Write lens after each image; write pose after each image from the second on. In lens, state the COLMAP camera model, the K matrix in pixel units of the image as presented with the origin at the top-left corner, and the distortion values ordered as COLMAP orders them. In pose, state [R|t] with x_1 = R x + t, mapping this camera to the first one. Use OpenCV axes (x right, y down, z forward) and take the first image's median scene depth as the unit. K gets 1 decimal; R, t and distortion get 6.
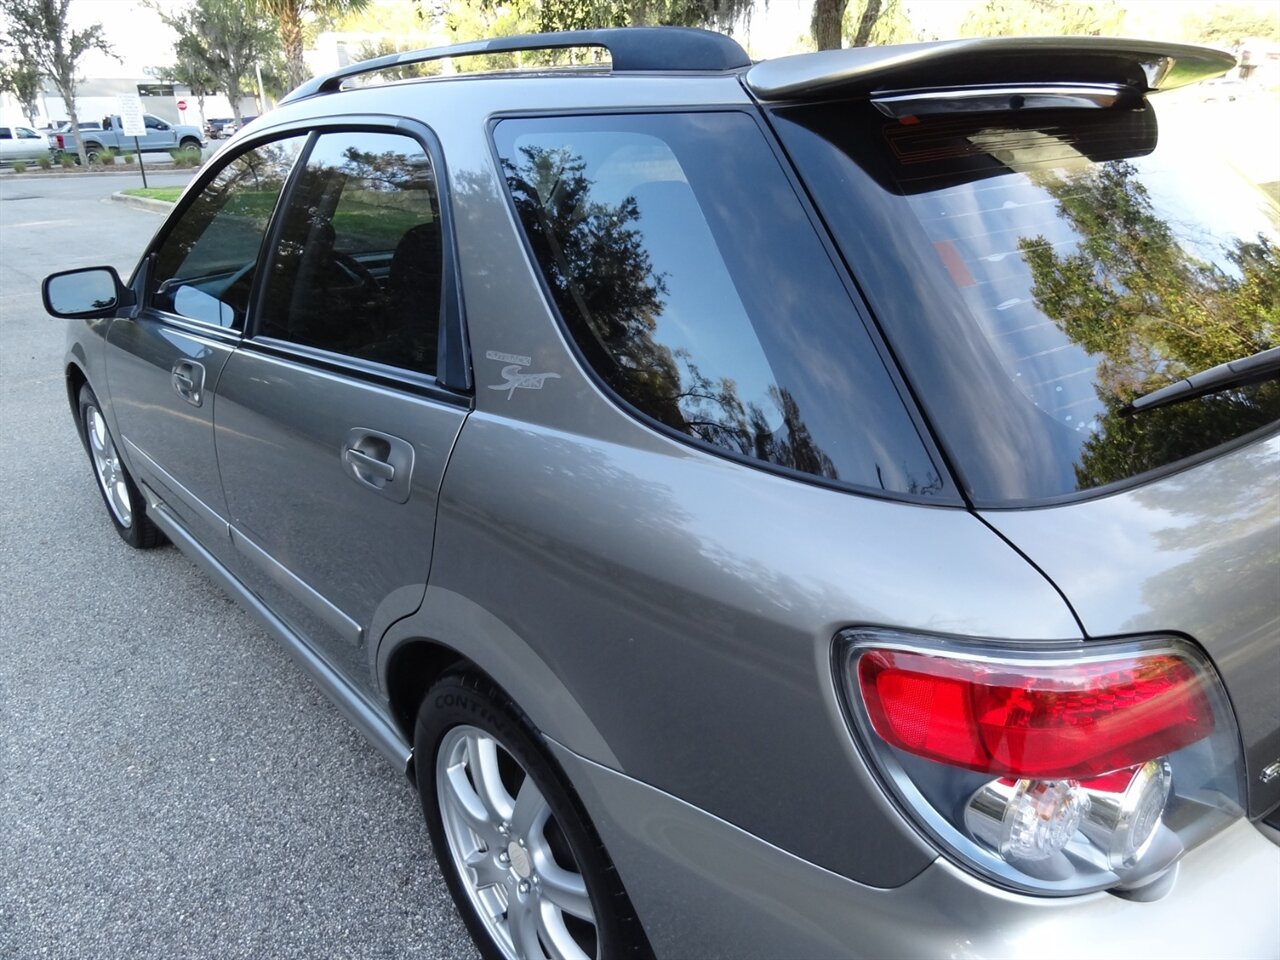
lens RADIAL K [[897.7, 0, 640.0], [0, 897.7, 480.0], [0, 0, 1]] dist [0.001170, 0.000569]
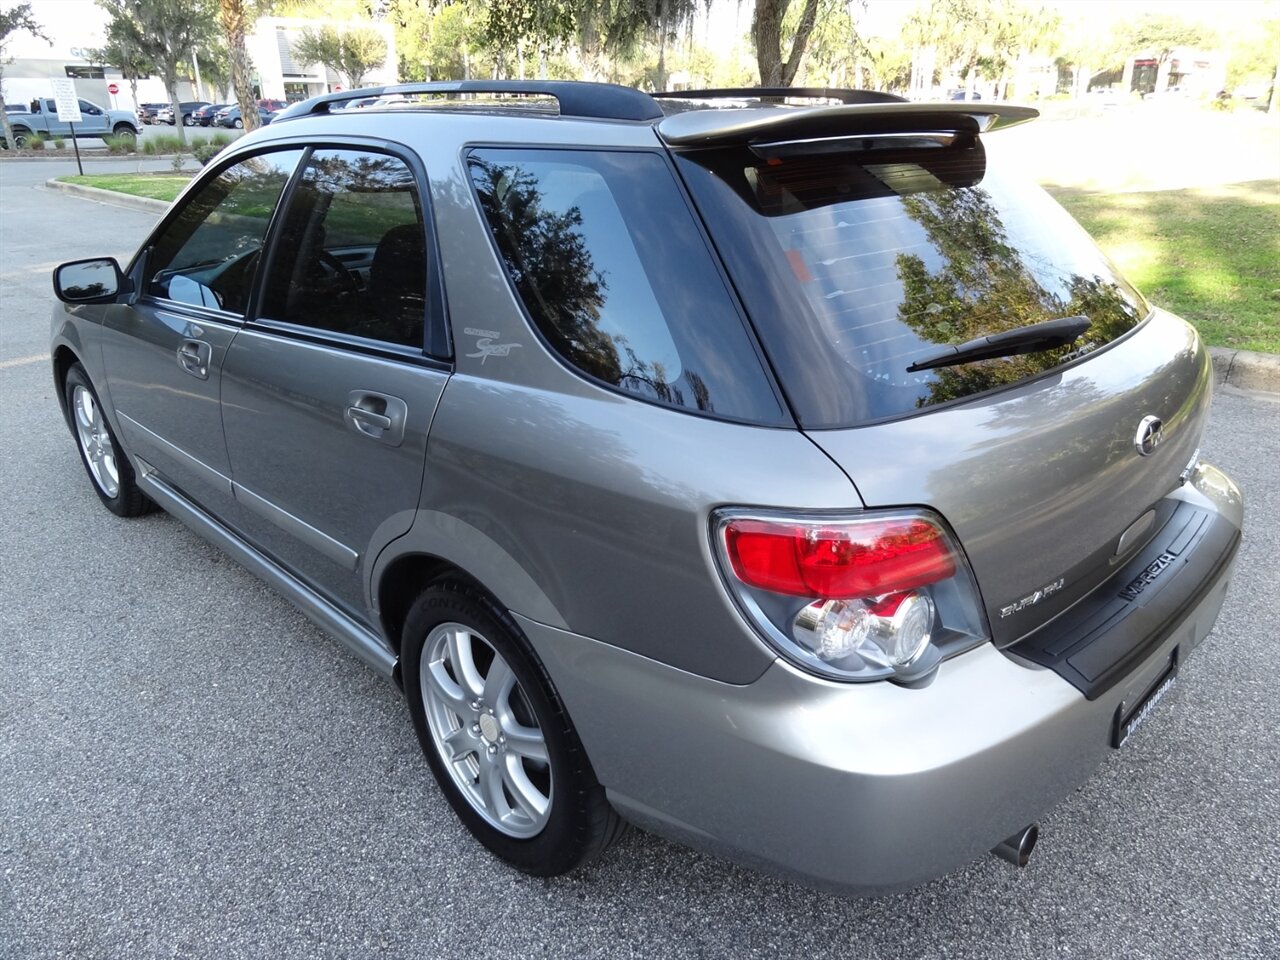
lens RADIAL K [[897.7, 0, 640.0], [0, 897.7, 480.0], [0, 0, 1]] dist [0.001170, 0.000569]
pose [[0.998342, -0.002407, 0.057513, 0.006091], [0.002095, 0.999983, 0.005474, 0.046904], [-0.057525, -0.005344, 0.998330, -0.212546]]
